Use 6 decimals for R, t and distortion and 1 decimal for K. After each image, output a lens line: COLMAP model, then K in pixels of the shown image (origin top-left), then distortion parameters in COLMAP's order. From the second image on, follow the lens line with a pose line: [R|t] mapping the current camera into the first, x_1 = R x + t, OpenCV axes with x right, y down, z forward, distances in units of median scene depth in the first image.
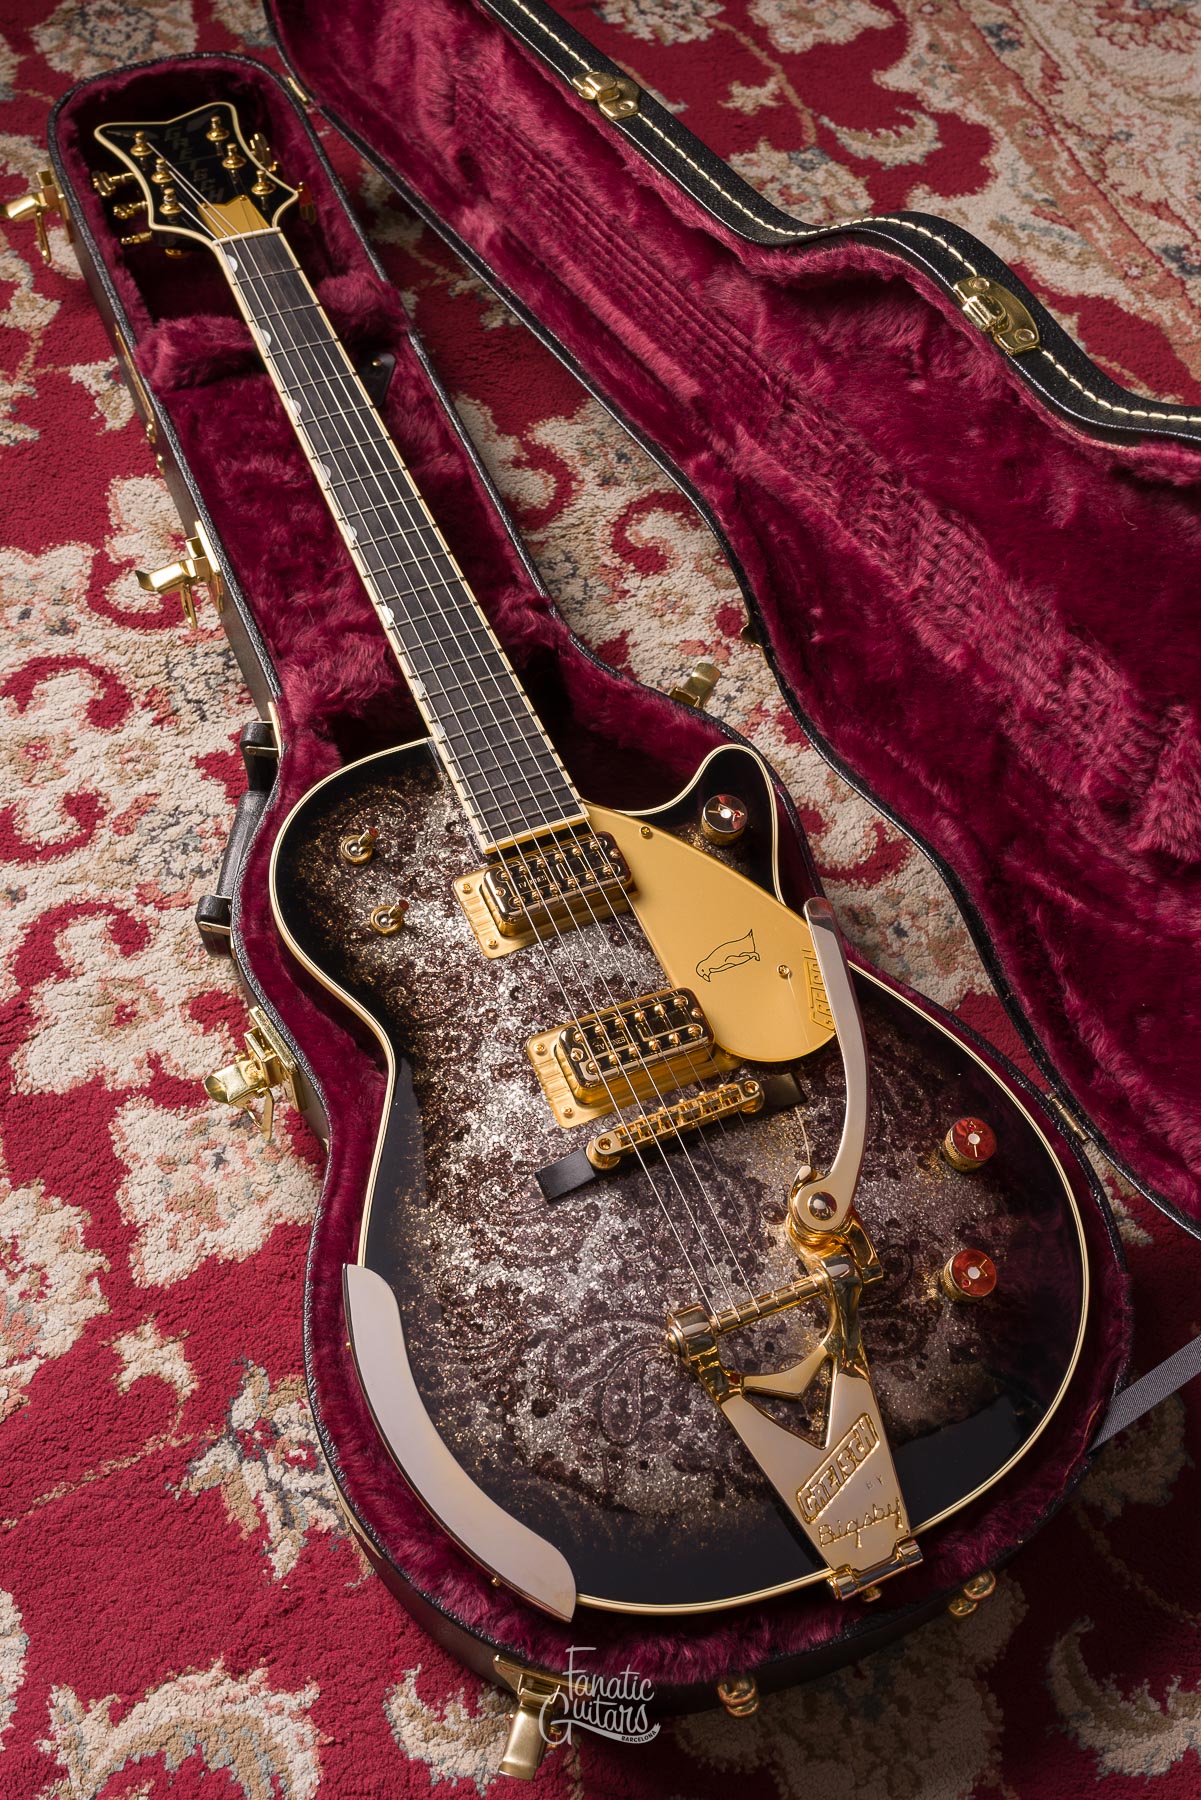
lens RADIAL K [[1974.3, 0, 616.7], [0, 1974.3, 872.0], [0, 0, 1]] dist [0.002195, 0.000000]
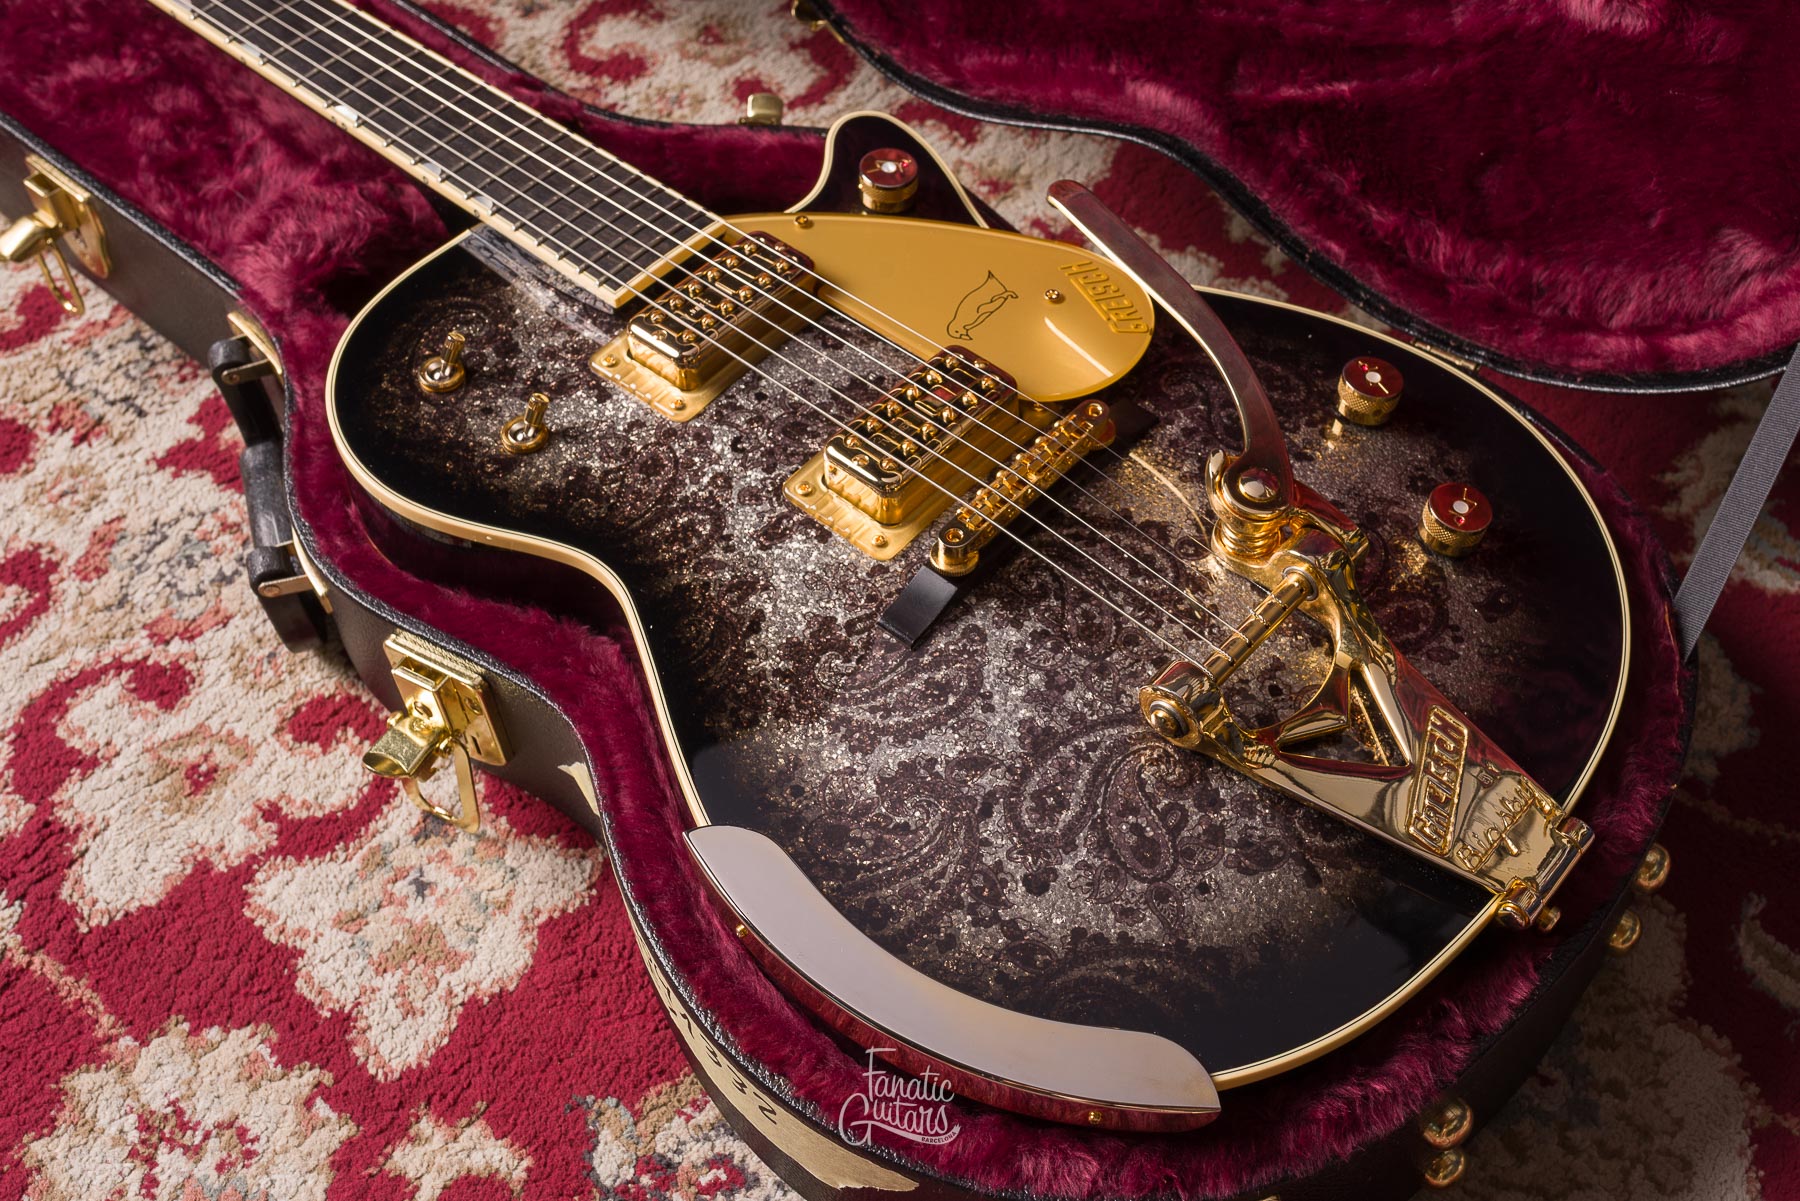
lens RADIAL K [[2102.7, 0, 1062.0], [0, 2102.7, 599.1], [0, 0, 1]] dist [0.001688, 0.000000]
pose [[0.887837, -0.385079, 0.251911, -0.148817], [0.409714, 0.910741, -0.051814, 0.185177], [-0.209473, 0.149214, 0.966362, 0.222319]]
